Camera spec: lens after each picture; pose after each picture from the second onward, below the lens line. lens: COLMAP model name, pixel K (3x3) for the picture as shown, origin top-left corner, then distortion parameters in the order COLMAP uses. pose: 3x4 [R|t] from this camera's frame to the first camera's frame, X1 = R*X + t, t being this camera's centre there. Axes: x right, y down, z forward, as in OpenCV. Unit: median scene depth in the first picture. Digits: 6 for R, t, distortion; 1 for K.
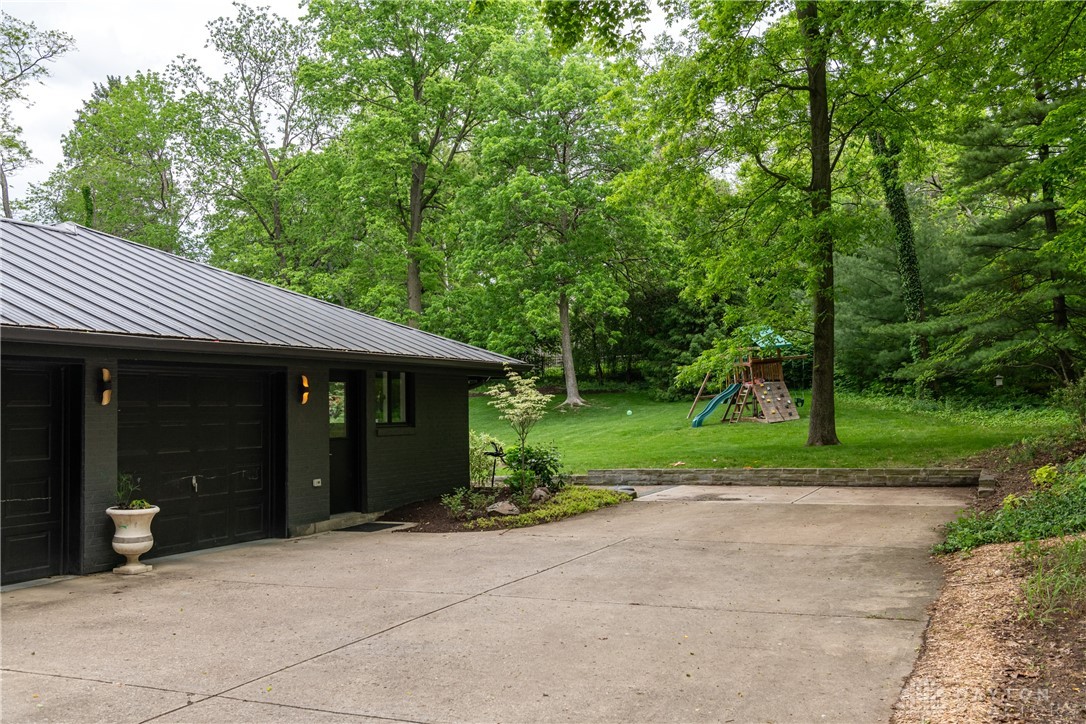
lens RADIAL K [[1053.8, 0, 543.0], [0, 1053.8, 362.0], [0, 0, 1]] dist [0.004513, 0.001620]
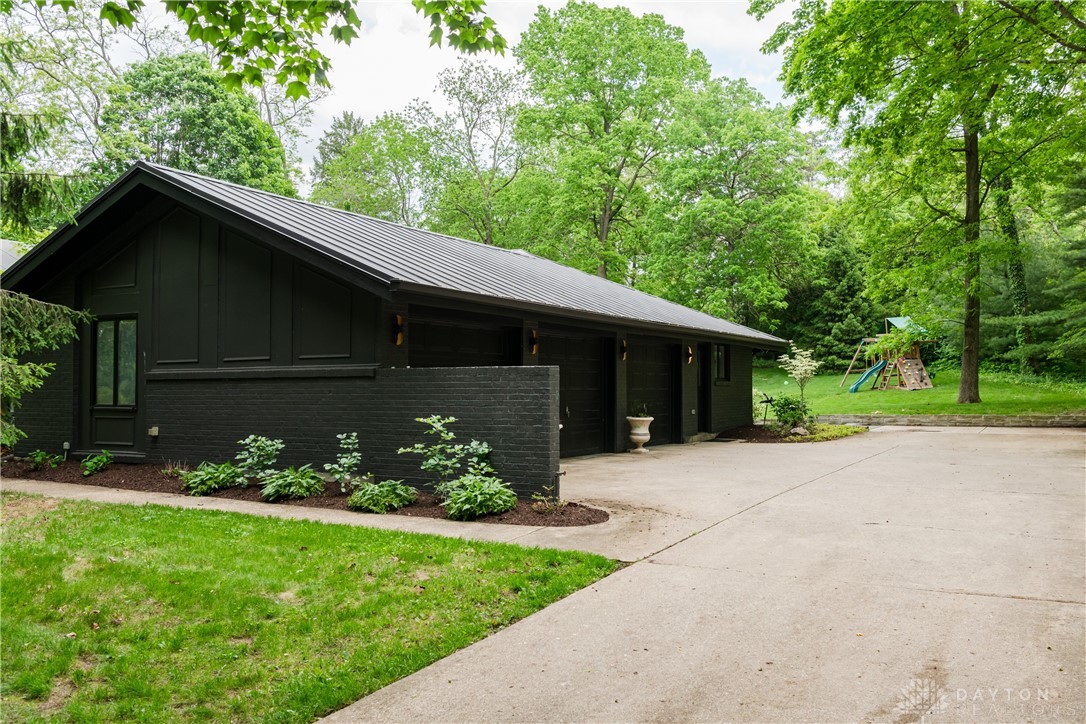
lens RADIAL K [[915.2, 0, 591.1], [0, 915.2, 358.5], [0, 0, 1]] dist [-0.005061, -0.005973]
pose [[0.998056, 0.013545, -0.060838, -0.108834], [-0.012592, 0.999792, 0.016022, 0.003923], [0.061042, -0.015225, 0.998019, -0.163341]]
